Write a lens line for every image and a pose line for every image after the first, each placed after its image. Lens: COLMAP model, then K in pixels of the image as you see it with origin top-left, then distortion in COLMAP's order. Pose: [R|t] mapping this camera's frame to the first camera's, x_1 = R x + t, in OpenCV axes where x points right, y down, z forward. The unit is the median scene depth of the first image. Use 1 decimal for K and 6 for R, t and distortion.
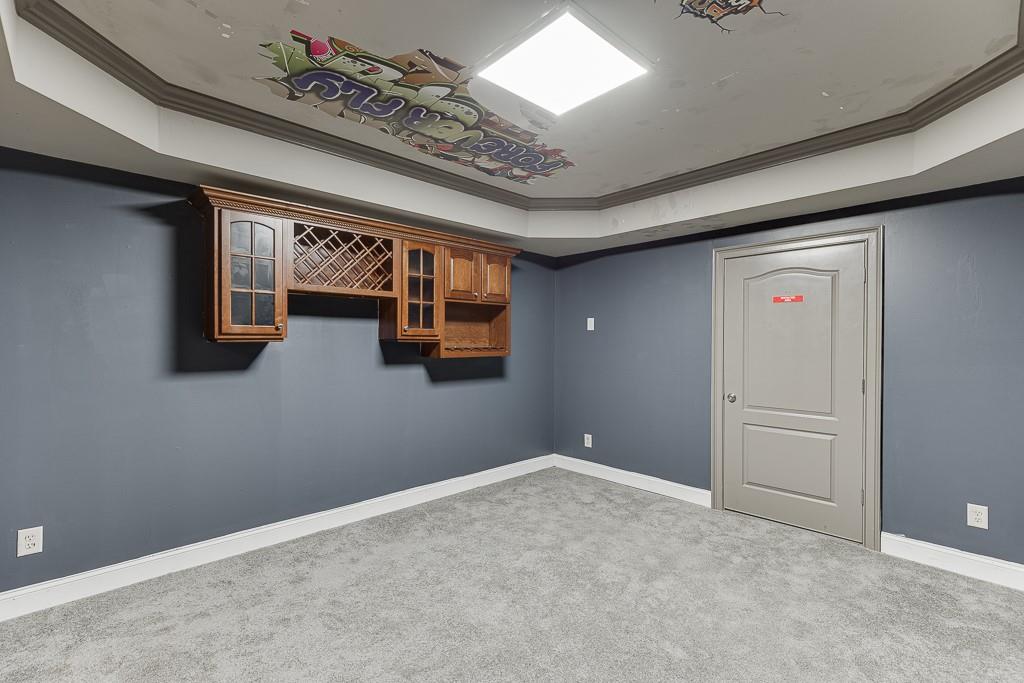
lens RADIAL K [[456.6, 0, 517.9], [0, 456.6, 341.5], [0, 0, 1]] dist [0.006437, 0.000129]
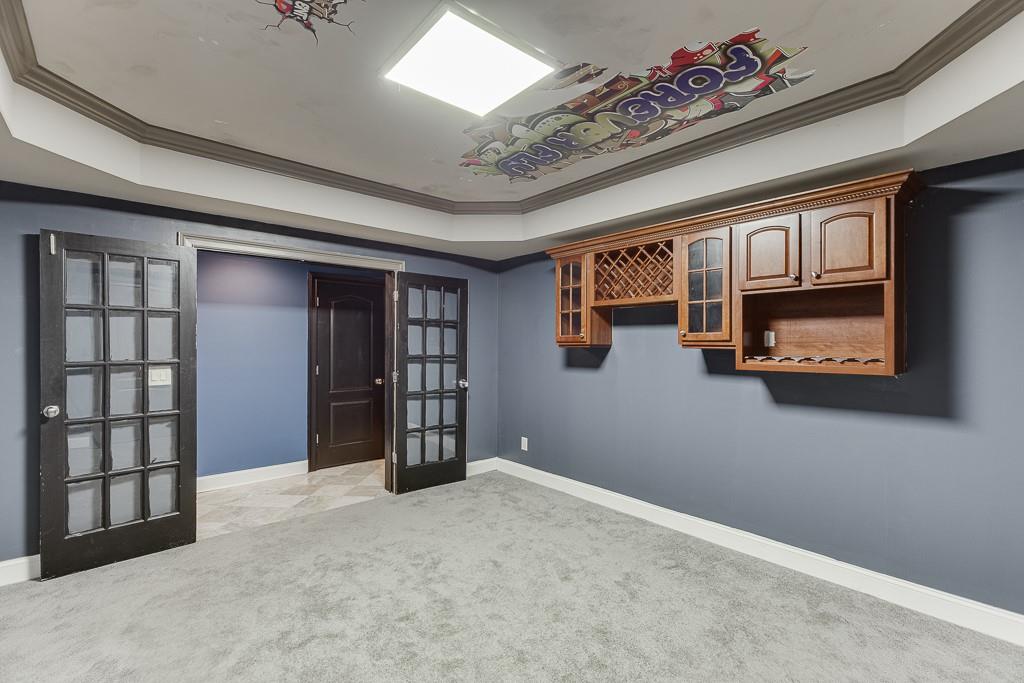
lens RADIAL K [[456.6, 0, 518.1], [0, 456.6, 341.6], [0, 0, 1]] dist [0.006437, 0.000129]
pose [[-0.041588, -0.008251, -0.999101, 0.719418], [-0.005005, 0.999955, -0.008049, -0.003645], [0.999122, 0.004665, -0.041628, 0.774308]]
